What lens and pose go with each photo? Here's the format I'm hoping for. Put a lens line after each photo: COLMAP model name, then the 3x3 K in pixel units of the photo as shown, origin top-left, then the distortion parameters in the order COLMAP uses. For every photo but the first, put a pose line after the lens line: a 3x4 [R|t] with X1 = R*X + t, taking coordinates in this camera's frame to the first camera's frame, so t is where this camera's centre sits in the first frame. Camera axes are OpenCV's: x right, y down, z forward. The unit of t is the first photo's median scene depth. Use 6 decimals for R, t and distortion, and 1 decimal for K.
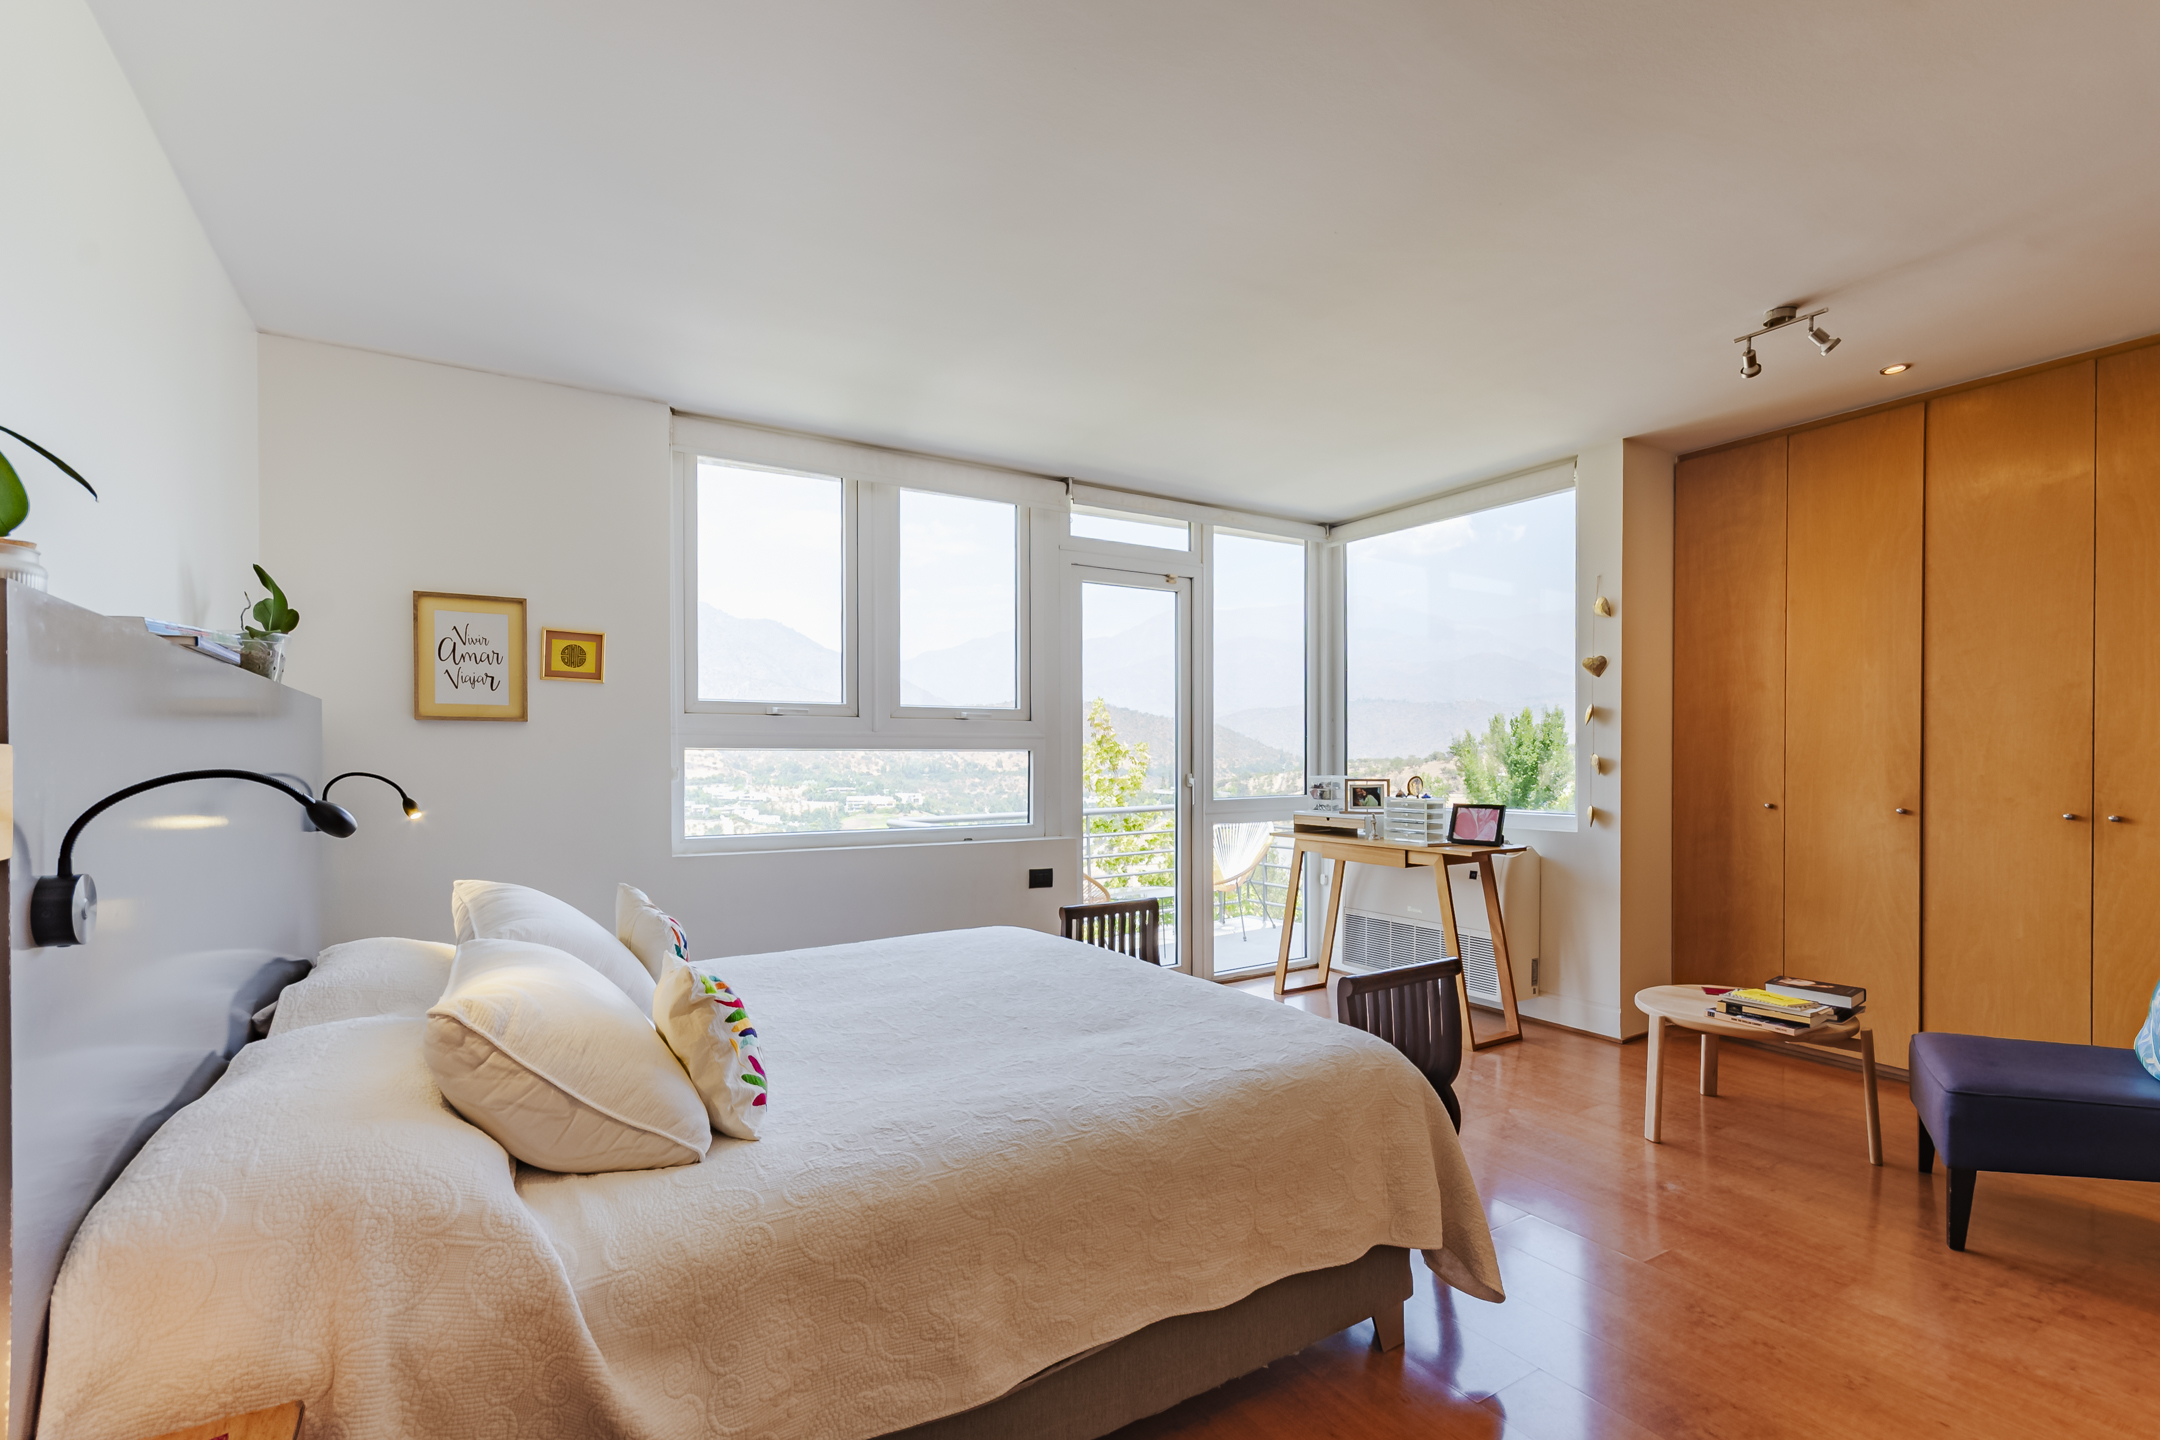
lens RADIAL K [[972.6, 0, 1106.1], [0, 972.6, 759.9], [0, 0, 1]] dist [0.013363, -0.001980]
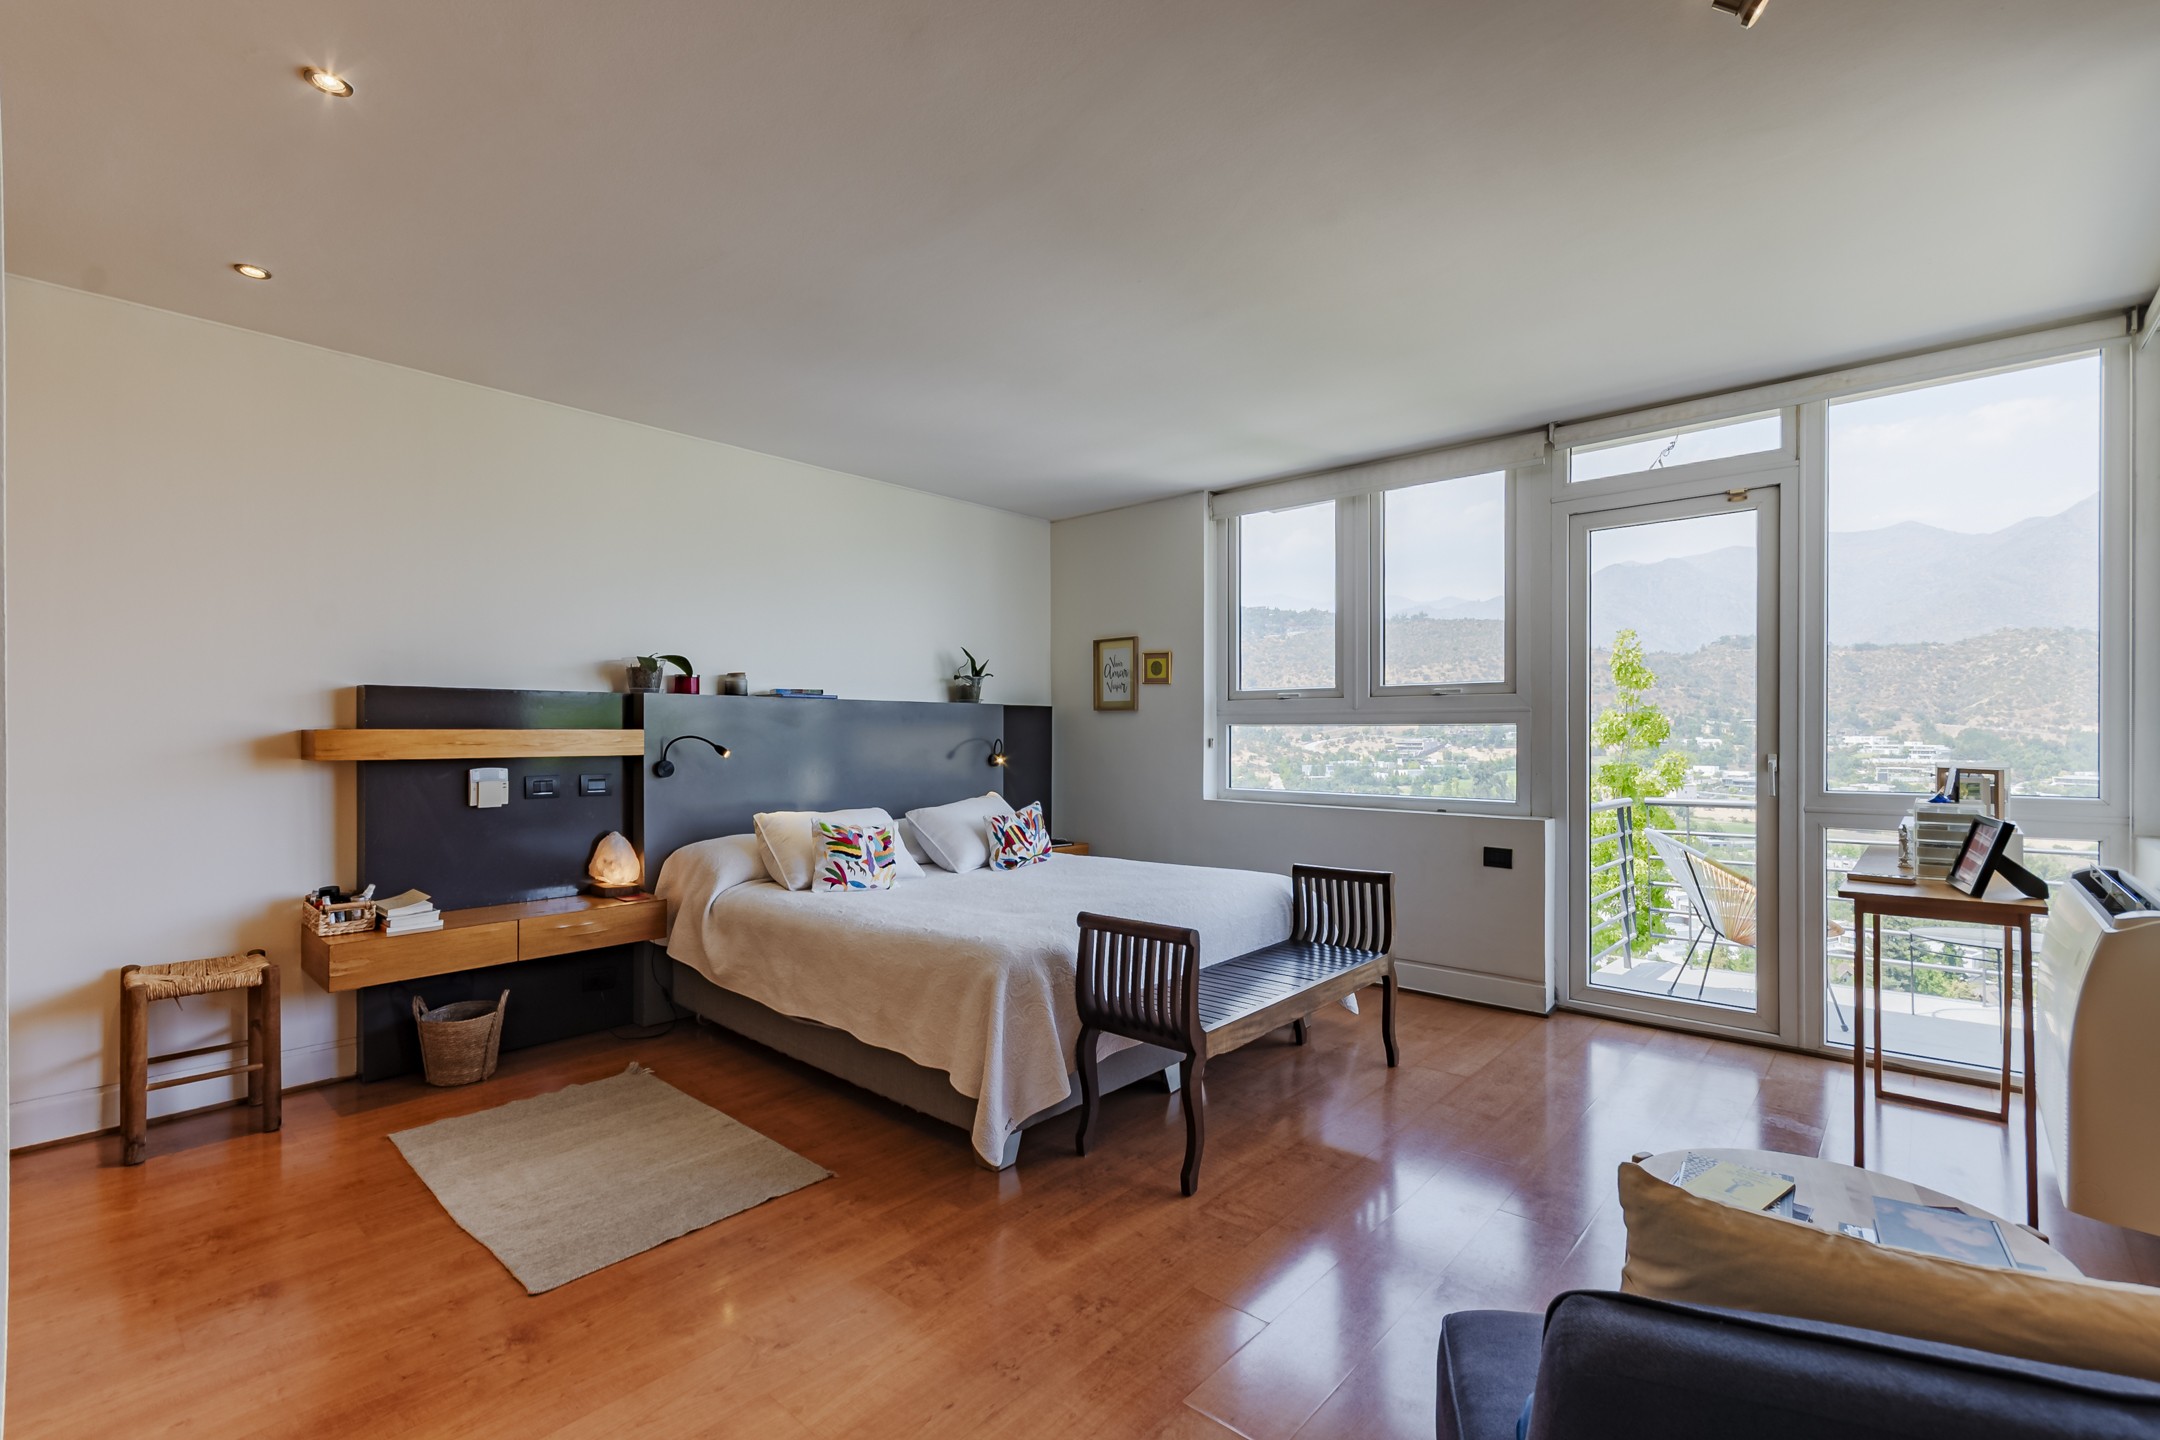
lens RADIAL K [[972.6, 0, 1085.0], [0, 972.6, 737.1], [0, 0, 1]] dist [0.013363, -0.001980]
pose [[0.274699, 0.007643, -0.961500, 0.781762], [-0.002262, 0.999971, 0.007302, -0.003670], [0.961528, 0.000169, 0.274708, 0.362767]]
